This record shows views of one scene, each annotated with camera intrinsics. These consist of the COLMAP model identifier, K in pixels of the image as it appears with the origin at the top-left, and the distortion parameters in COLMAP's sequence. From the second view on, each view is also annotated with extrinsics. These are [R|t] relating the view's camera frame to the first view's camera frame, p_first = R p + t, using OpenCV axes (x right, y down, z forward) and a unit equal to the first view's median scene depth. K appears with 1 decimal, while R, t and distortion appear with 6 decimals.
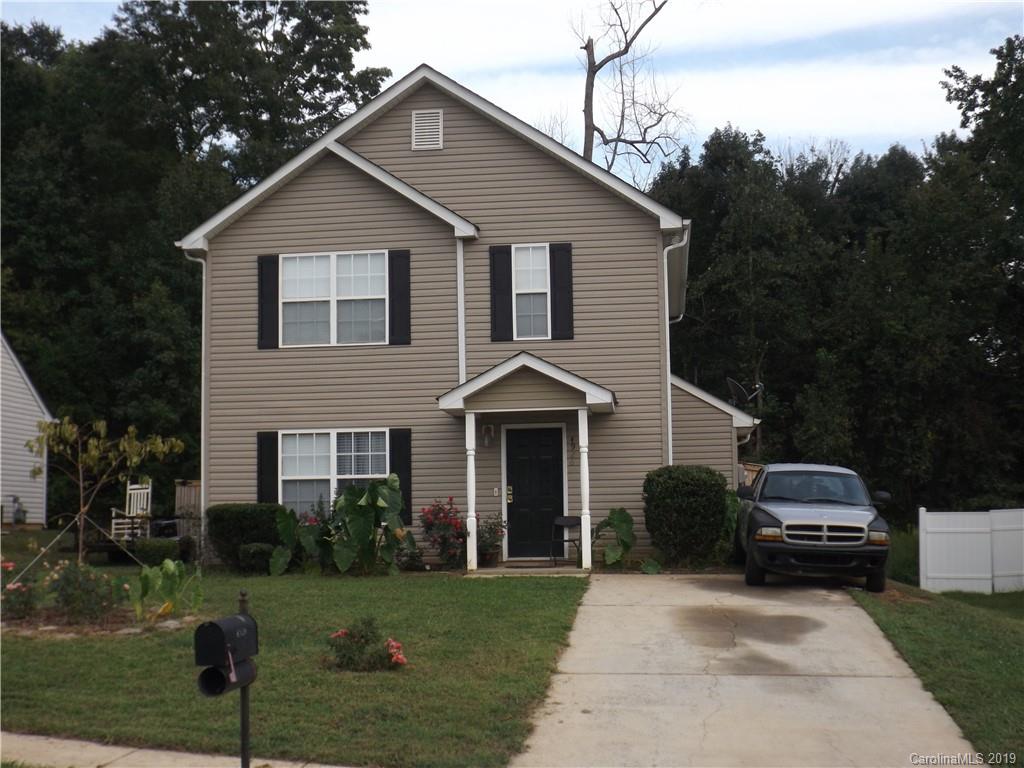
lens RADIAL K [[1319.8, 0, 511.6], [0, 1319.8, 382.9], [0, 0, 1]] dist [-0.125577, 0.000000]
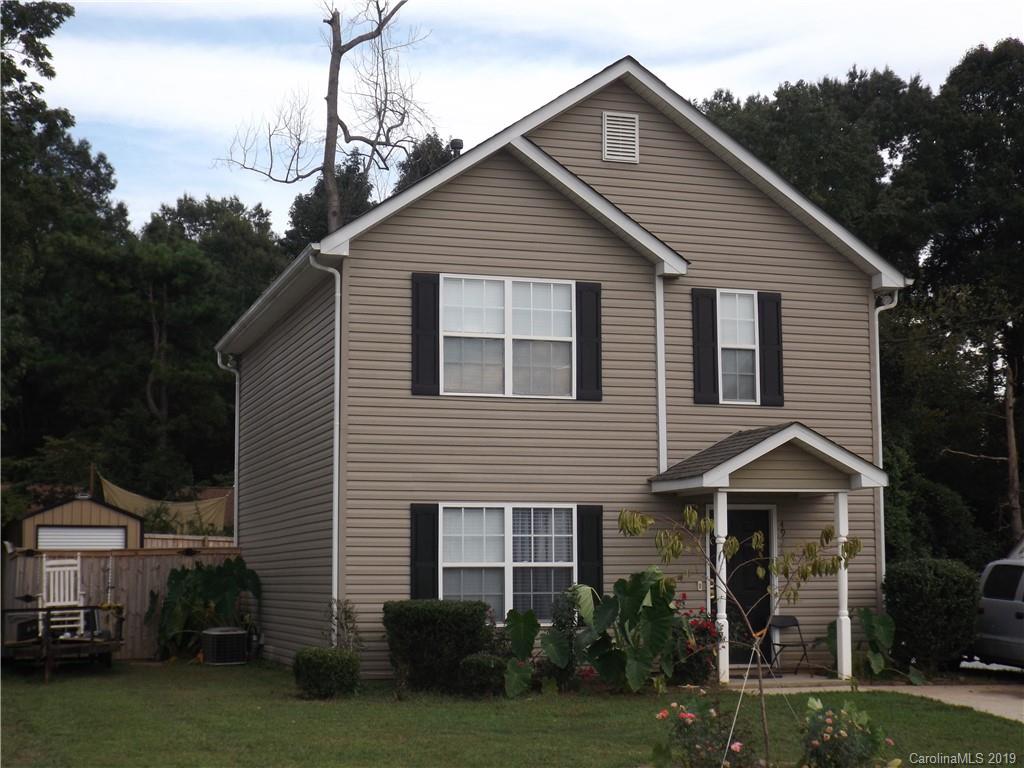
lens RADIAL K [[1538.4, 0, 512.8], [0, 1538.4, 388.2], [0, 0, 1]] dist [-0.025397, 0.000000]
pose [[0.913942, 0.060306, 0.401340, -0.504022], [-0.052993, 0.998165, -0.029309, -0.006488], [-0.402371, 0.005518, 0.915460, 0.158809]]
